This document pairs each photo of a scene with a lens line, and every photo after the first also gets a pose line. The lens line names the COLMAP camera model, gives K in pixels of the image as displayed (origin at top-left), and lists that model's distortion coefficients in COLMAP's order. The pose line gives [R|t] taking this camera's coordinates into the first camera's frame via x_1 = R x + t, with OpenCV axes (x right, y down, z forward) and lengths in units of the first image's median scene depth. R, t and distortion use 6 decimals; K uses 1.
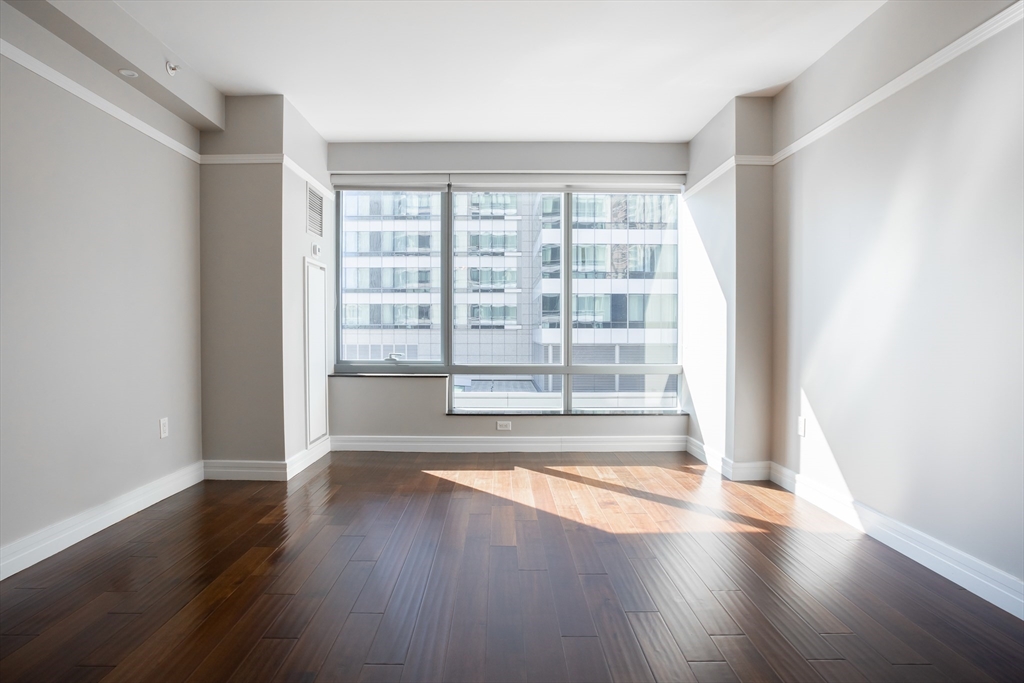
lens RADIAL K [[541.0, 0, 507.2], [0, 541.0, 338.1], [0, 0, 1]] dist [-0.035347, 0.006936]
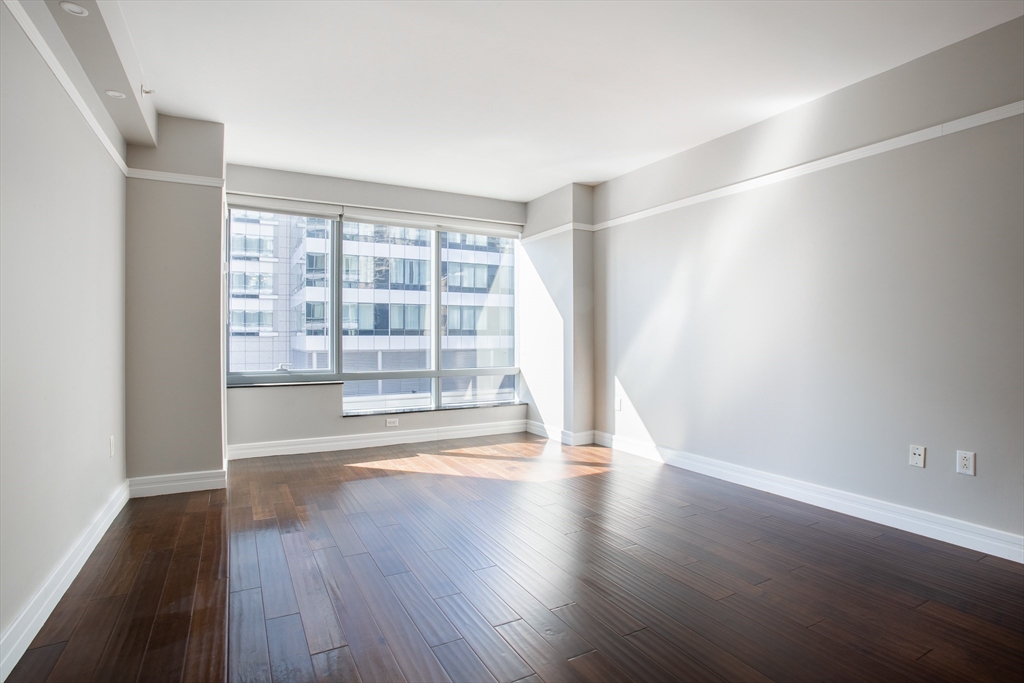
lens RADIAL K [[515.8, 0, 511.3], [0, 515.8, 338.1], [0, 0, 1]] dist [-0.038808, 0.001108]
pose [[0.877285, -0.003227, 0.479959, -0.313617], [0.008196, 0.999932, -0.008258, -0.012435], [-0.479900, 0.011178, 0.877252, -0.118394]]
